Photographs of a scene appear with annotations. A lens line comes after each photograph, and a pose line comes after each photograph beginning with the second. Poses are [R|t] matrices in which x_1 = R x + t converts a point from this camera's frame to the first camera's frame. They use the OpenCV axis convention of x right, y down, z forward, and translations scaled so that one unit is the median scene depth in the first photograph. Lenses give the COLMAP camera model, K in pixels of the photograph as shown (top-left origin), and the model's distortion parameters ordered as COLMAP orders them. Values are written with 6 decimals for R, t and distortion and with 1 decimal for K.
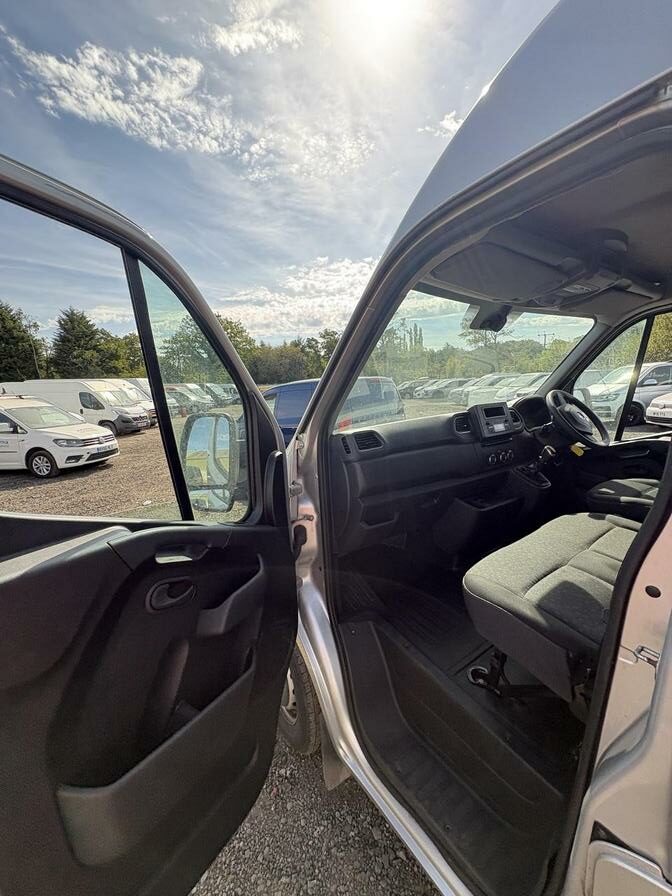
lens RADIAL K [[354.6, 0, 332.7], [0, 354.6, 451.1], [0, 0, 1]] dist [0.002452, -0.000045]
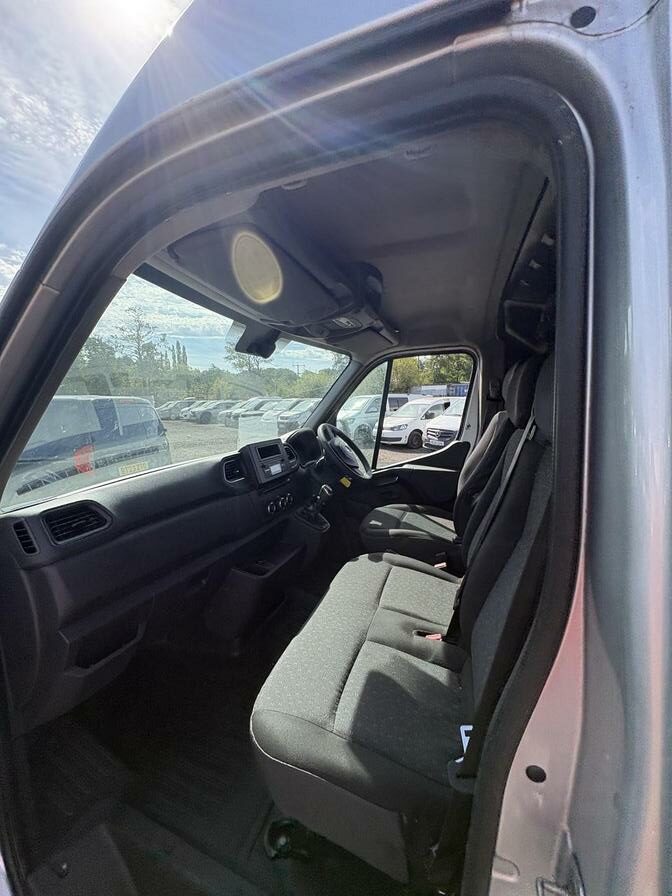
lens RADIAL K [[351.7, 0, 329.6], [0, 351.7, 439.7], [0, 0, 1]] dist [-0.001754, -0.000313]
pose [[0.814299, -0.030360, 0.579651, 0.086828], [0.079423, 0.995066, -0.059456, -0.075962], [-0.574986, 0.094452, 0.812693, 0.232091]]
